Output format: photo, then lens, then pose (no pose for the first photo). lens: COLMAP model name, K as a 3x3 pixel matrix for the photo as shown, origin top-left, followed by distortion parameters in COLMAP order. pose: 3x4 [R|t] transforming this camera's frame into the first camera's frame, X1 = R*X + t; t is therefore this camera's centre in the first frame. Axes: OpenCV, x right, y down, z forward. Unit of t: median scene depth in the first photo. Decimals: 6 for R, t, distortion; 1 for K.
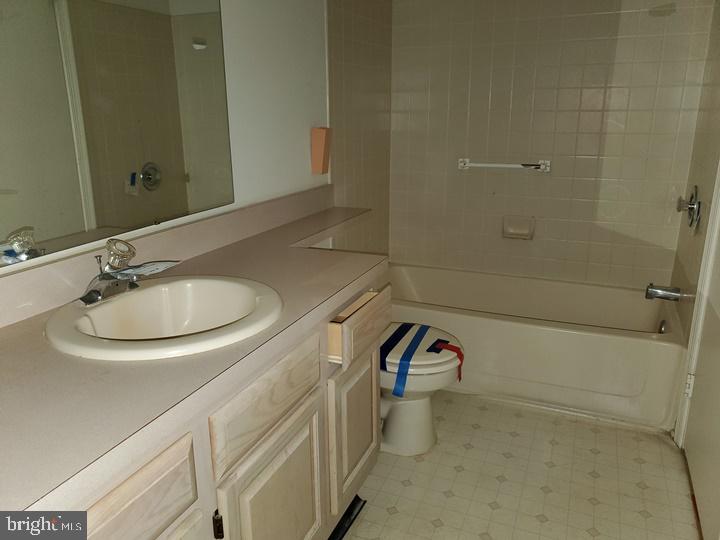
lens RADIAL K [[563.4, 0, 371.4], [0, 563.4, 266.2], [0, 0, 1]] dist [0.005920, -0.000947]
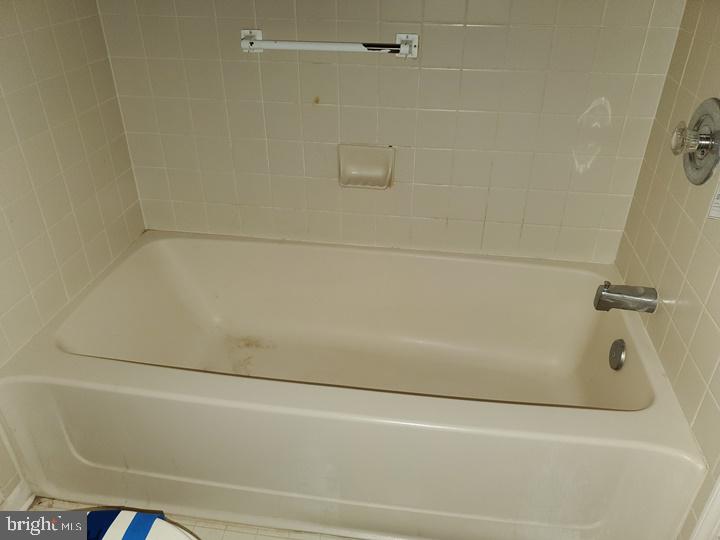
lens RADIAL K [[555.9, 0, 364.4], [0, 555.9, 268.7], [0, 0, 1]] dist [0.037487, -0.006774]
pose [[0.968425, -0.122112, 0.217350, 0.133095], [0.066989, 0.967224, 0.244930, -0.106857], [-0.240134, -0.222636, 0.944864, 0.479361]]
